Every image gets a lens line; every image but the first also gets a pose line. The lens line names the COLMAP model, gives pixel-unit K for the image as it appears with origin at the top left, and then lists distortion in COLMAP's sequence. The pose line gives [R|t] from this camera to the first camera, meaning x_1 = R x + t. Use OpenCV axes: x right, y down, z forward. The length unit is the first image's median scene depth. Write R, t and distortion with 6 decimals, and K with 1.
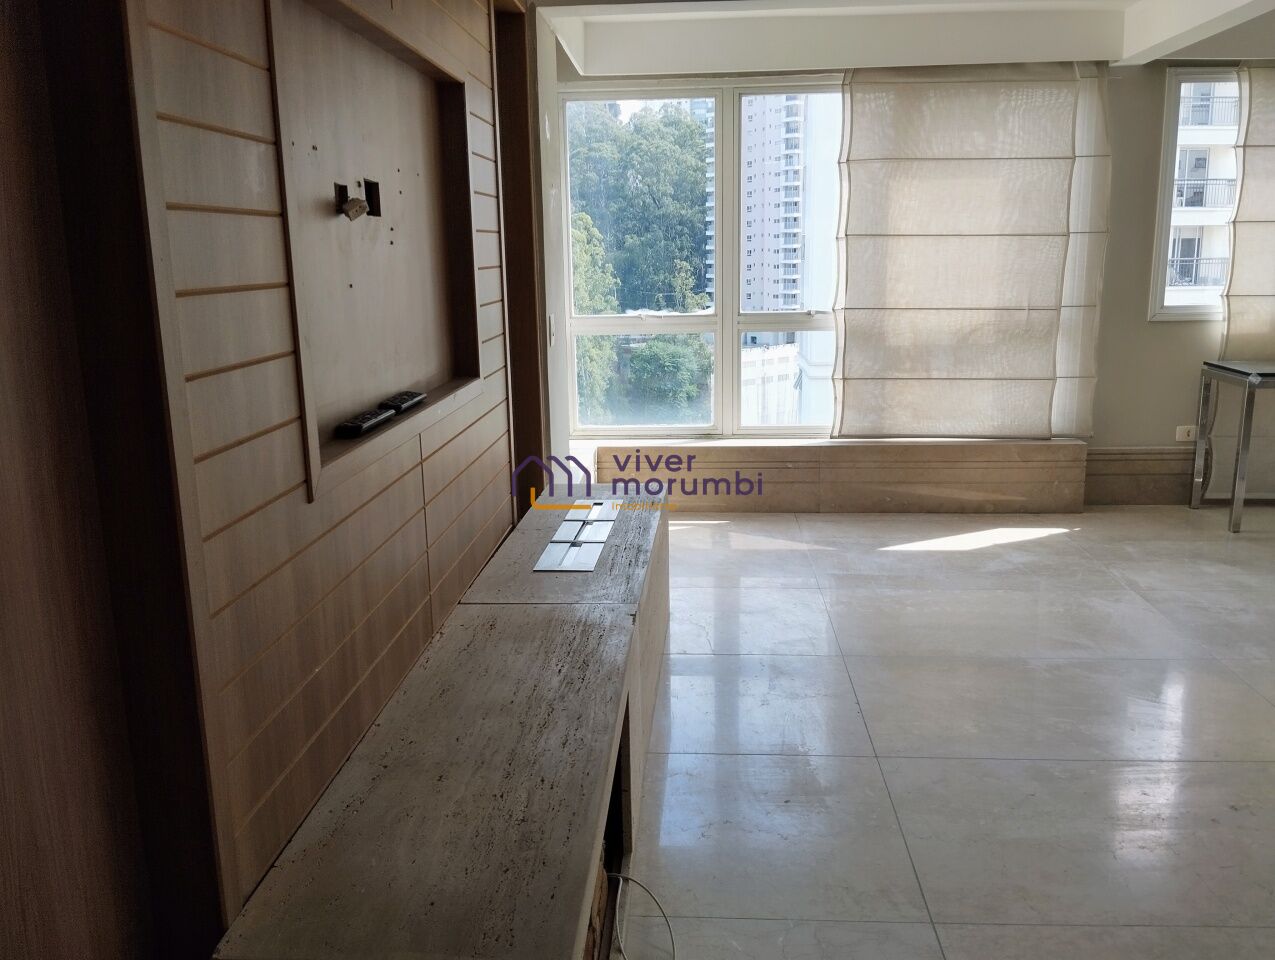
lens RADIAL K [[1051.1, 0, 641.4], [0, 1051.1, 477.7], [0, 0, 1]] dist [0.087553, -0.173865]
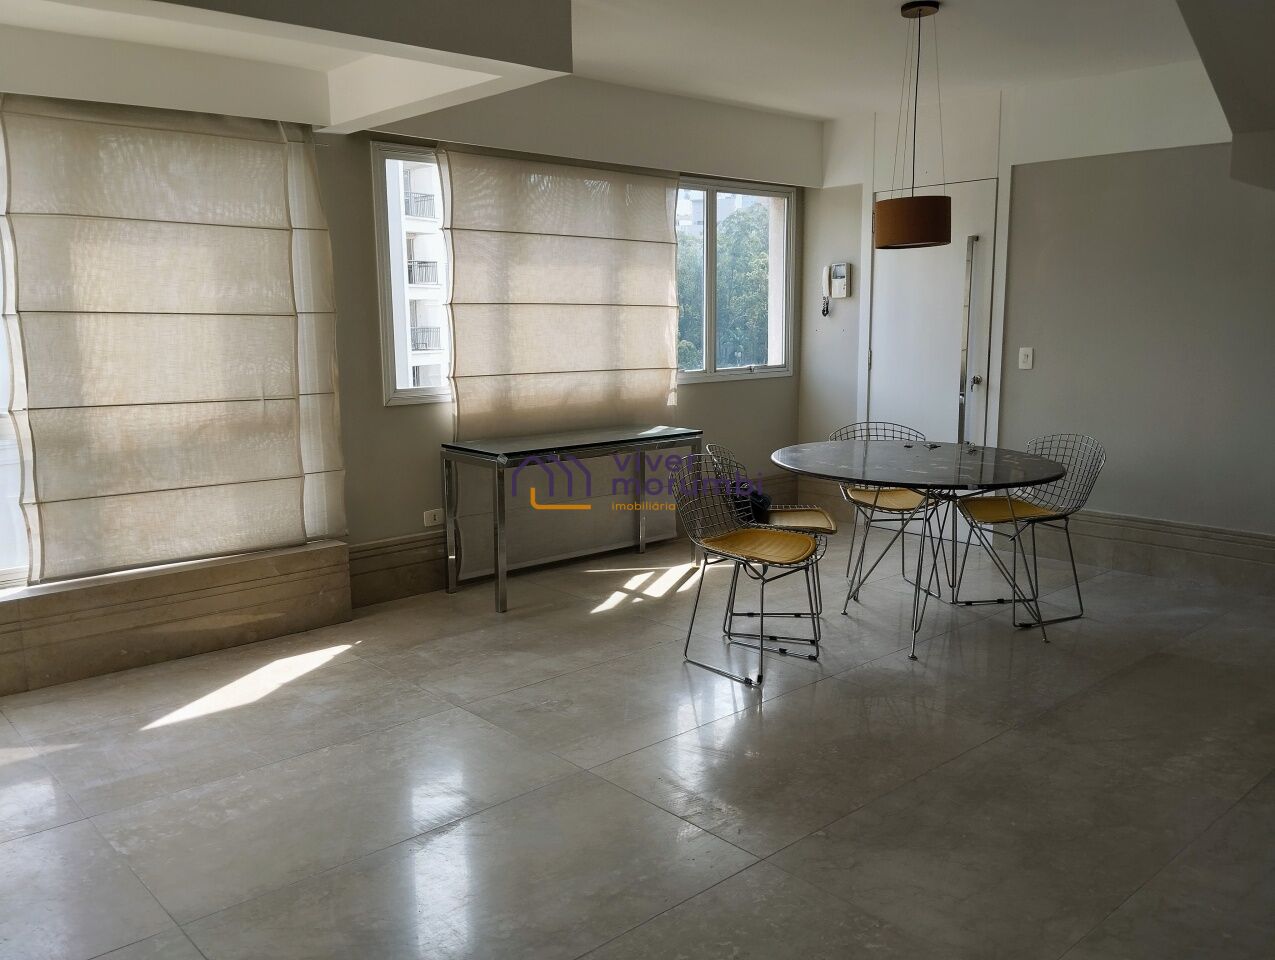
lens RADIAL K [[1035.5, 0, 638.1], [0, 1035.5, 477.8], [0, 0, 1]] dist [0.067801, -0.165312]
pose [[0.690142, -0.101178, 0.716566, -0.037958], [0.145278, 0.989391, -0.000220, -0.051719], [-0.708942, 0.104253, 0.697519, 0.202899]]
